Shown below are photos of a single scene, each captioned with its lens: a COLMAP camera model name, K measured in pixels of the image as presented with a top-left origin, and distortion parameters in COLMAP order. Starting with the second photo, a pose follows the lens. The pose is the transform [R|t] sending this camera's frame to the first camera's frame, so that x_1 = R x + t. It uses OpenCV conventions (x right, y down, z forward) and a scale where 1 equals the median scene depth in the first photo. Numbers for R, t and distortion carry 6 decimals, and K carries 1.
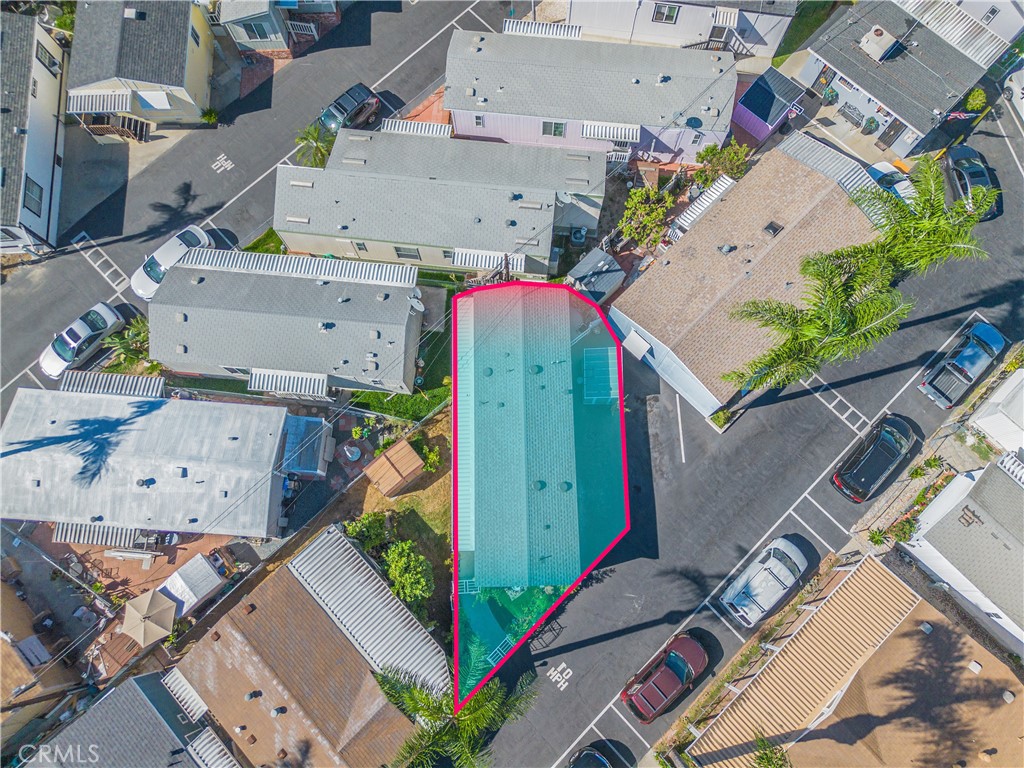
lens RADIAL K [[726.9, 0, 516.4], [0, 726.9, 383.3], [0, 0, 1]] dist [0.063233, -0.057187]
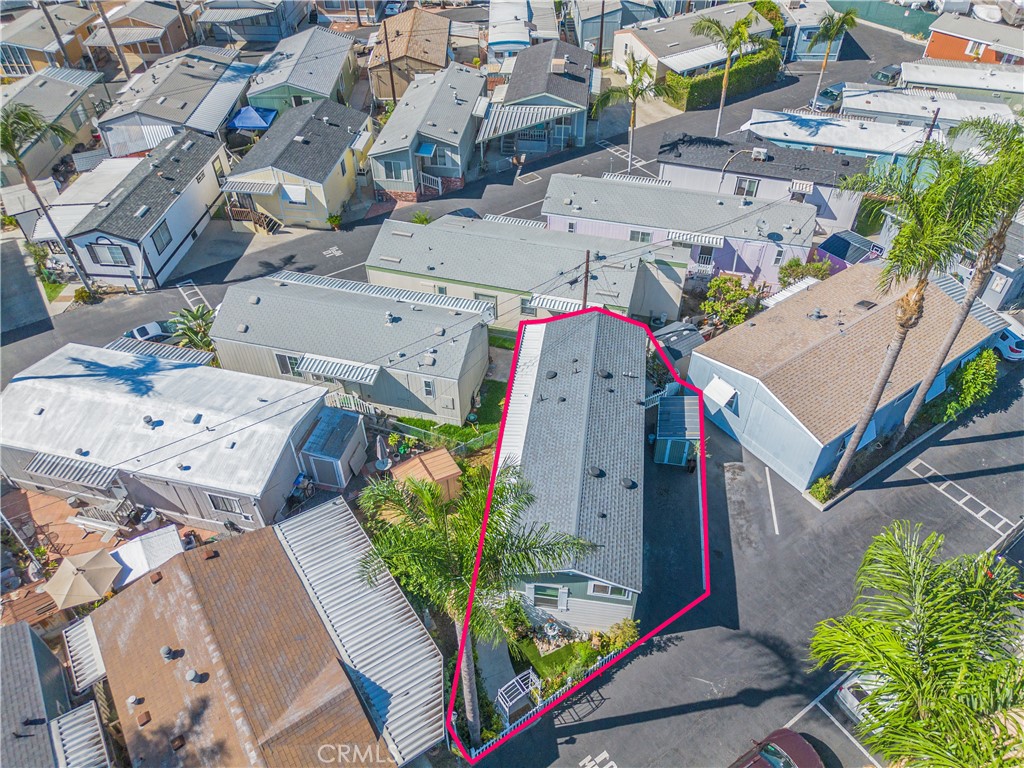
lens RADIAL K [[726.9, 0, 516.4], [0, 726.9, 383.3], [0, 0, 1]] dist [0.063233, -0.057187]
pose [[0.986543, 0.114127, -0.117079, 0.023141], [-0.159292, 0.832331, -0.530896, 0.457472], [0.036859, 0.542402, 0.839310, 0.230171]]
